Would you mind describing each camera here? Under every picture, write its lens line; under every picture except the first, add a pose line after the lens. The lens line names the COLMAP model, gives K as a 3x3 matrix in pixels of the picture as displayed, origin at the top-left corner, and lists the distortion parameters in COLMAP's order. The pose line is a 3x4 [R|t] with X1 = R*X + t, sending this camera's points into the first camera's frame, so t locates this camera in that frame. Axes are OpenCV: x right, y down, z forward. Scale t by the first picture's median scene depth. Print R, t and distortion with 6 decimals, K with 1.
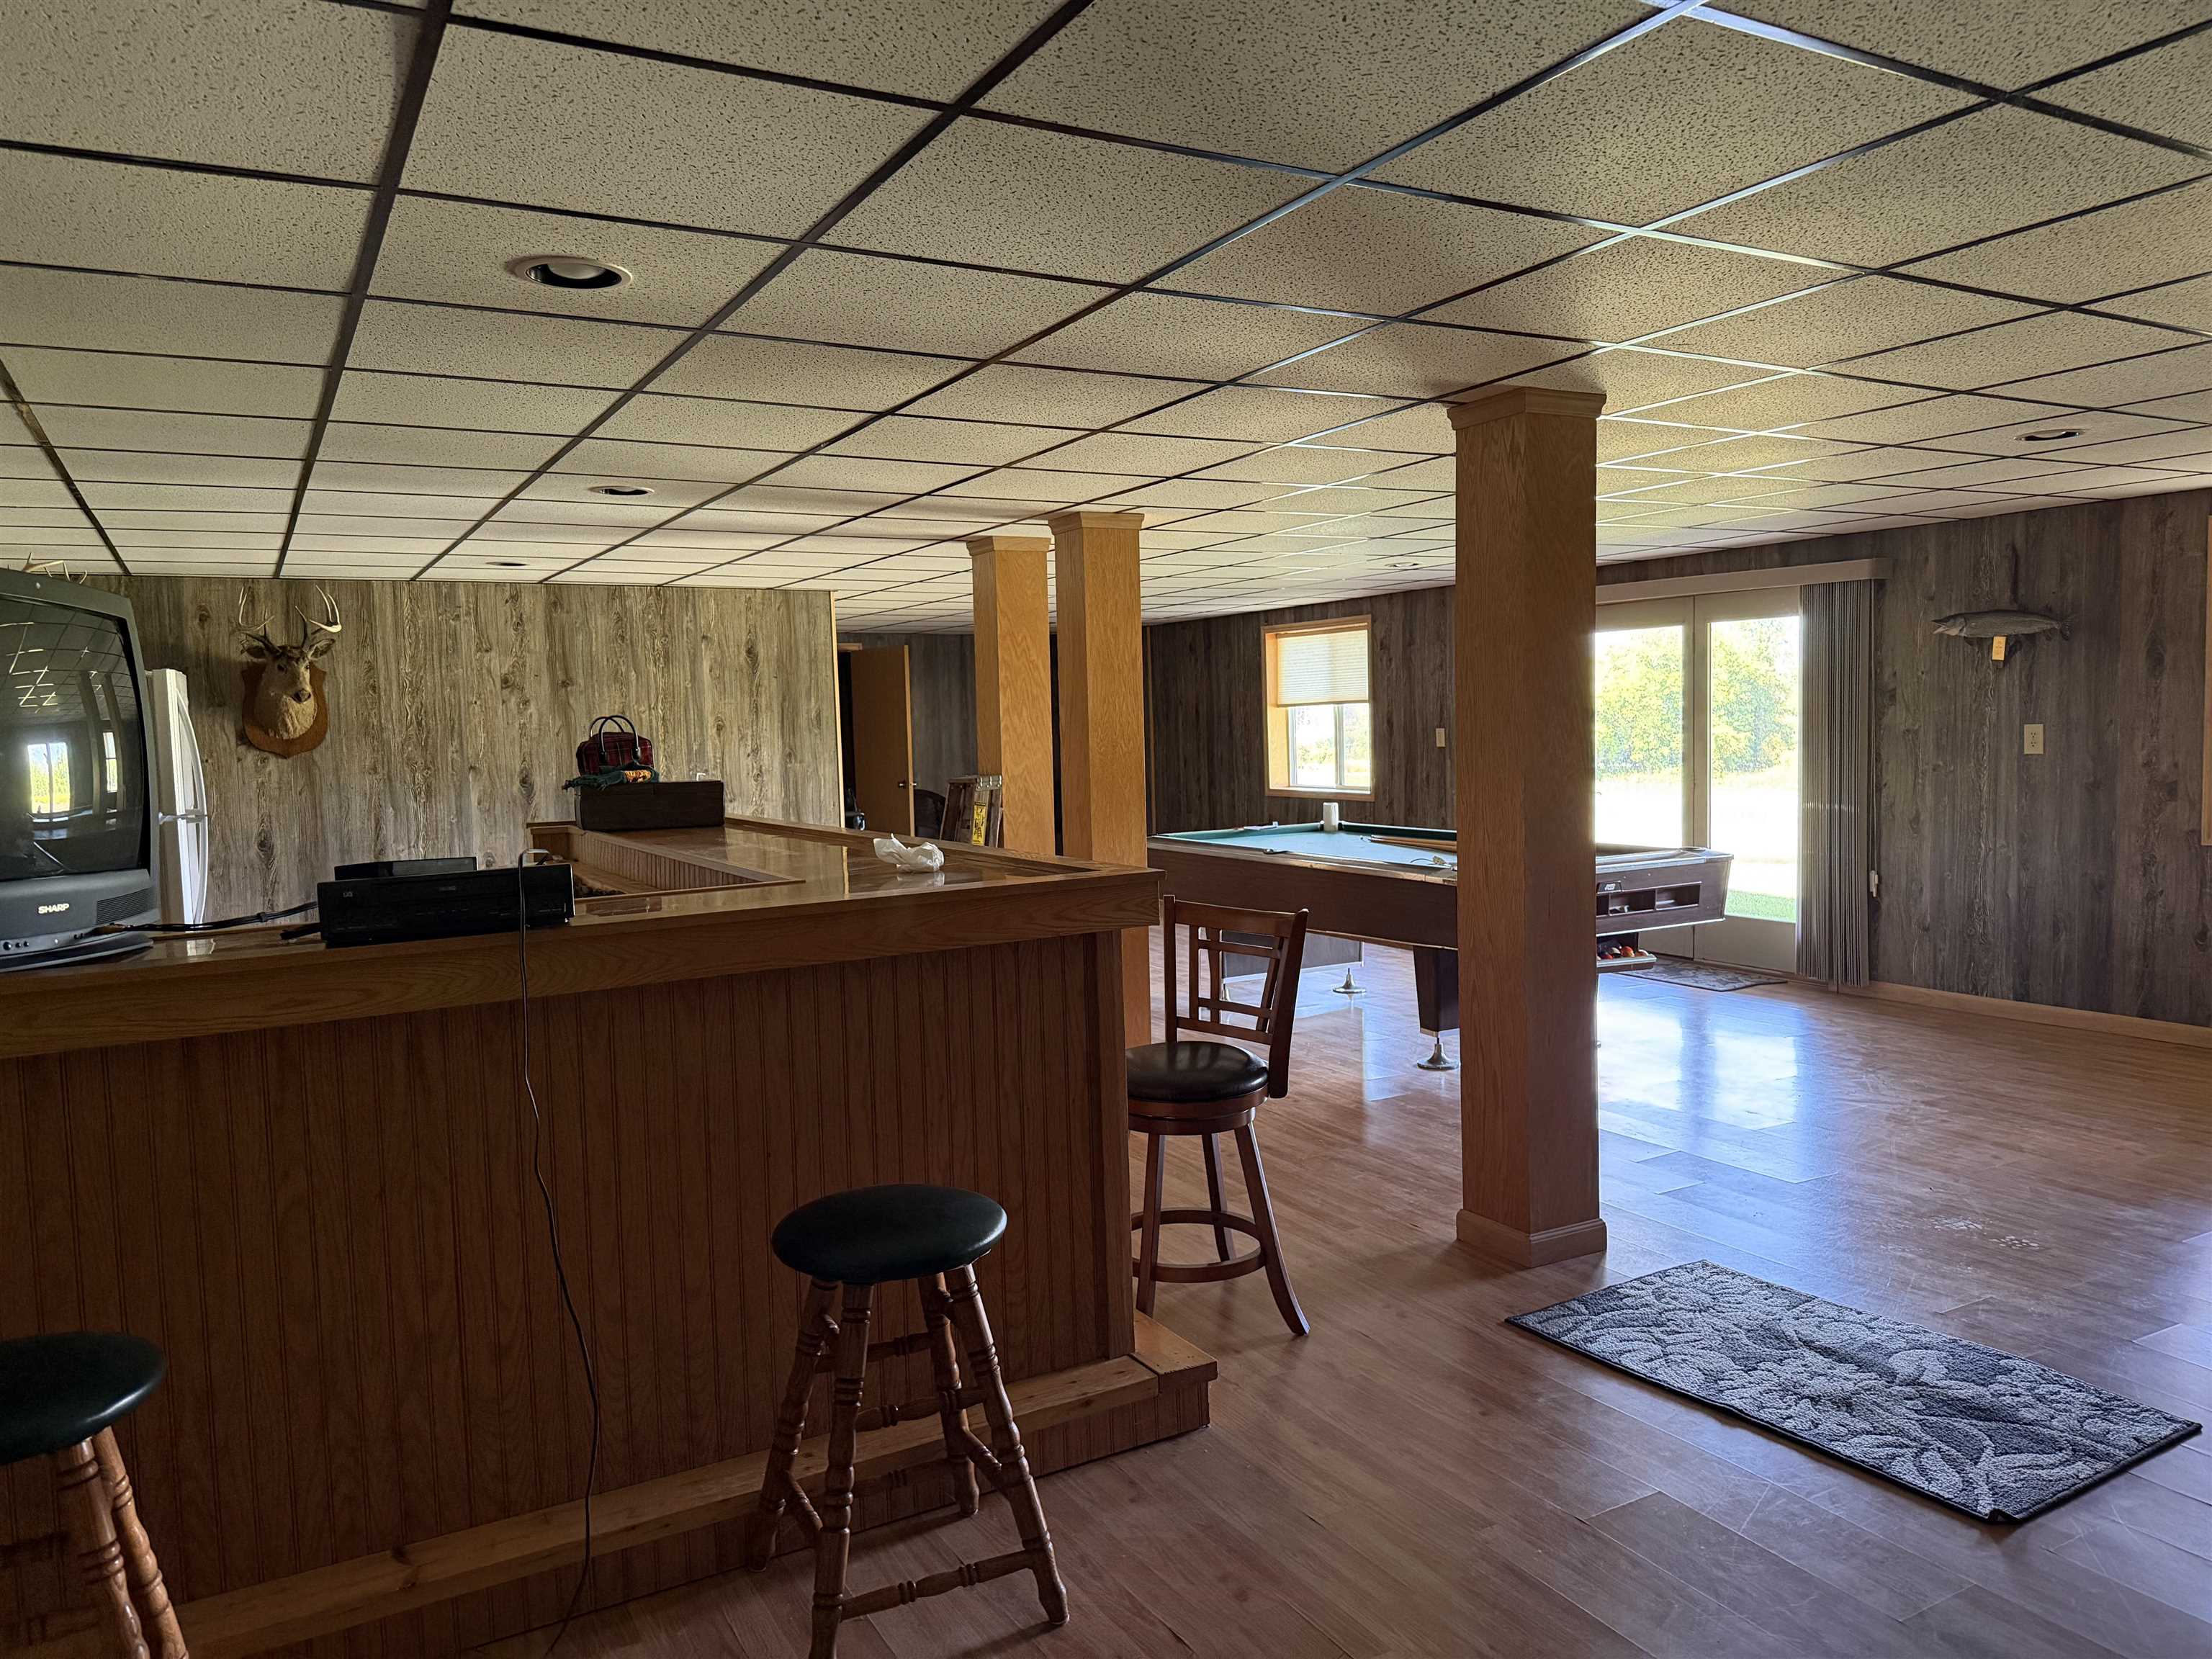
lens RADIAL K [[1542.2, 0, 1106.0], [0, 1542.2, 829.5], [0, 0, 1]] dist [0.049399, -0.001772]
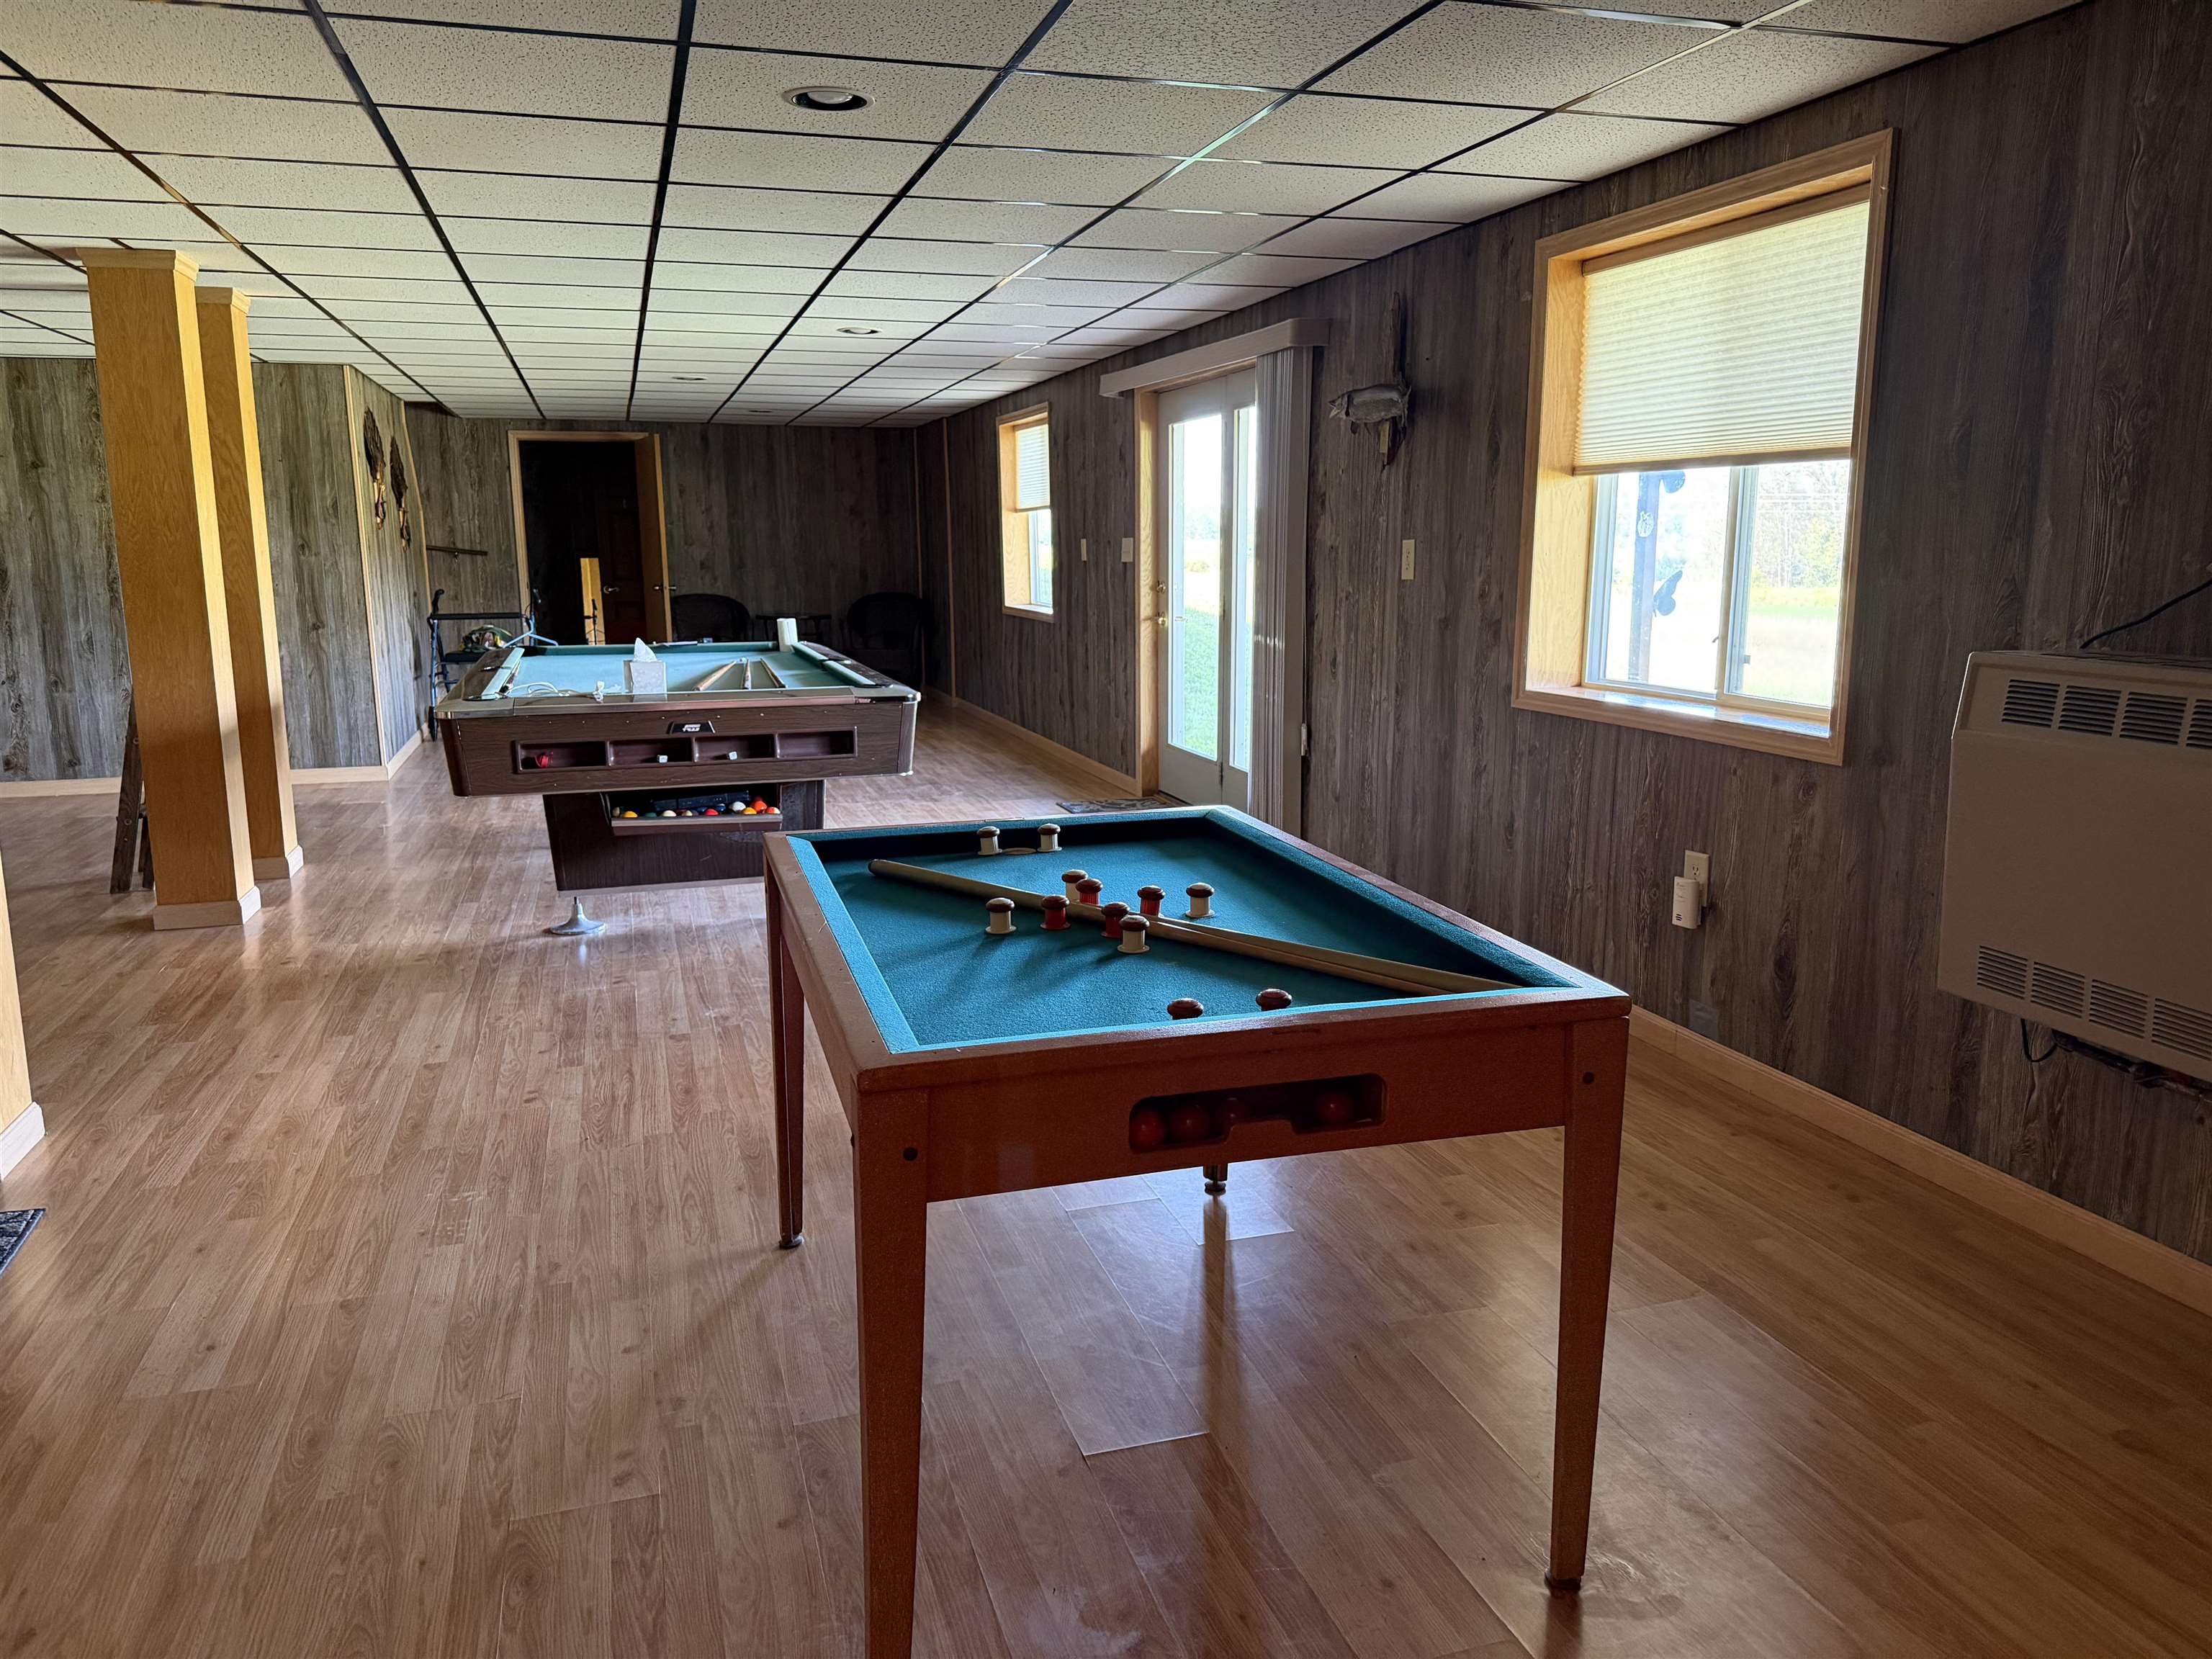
lens RADIAL K [[1508.7, 0, 1106.0], [0, 1508.7, 829.5], [0, 0, 1]] dist [0.118886, -0.149757]
pose [[0.976016, 0.060055, -0.209250, 0.624654], [-0.034626, 0.991785, 0.123137, -0.013601], [0.214926, -0.112938, 0.970078, 0.242560]]
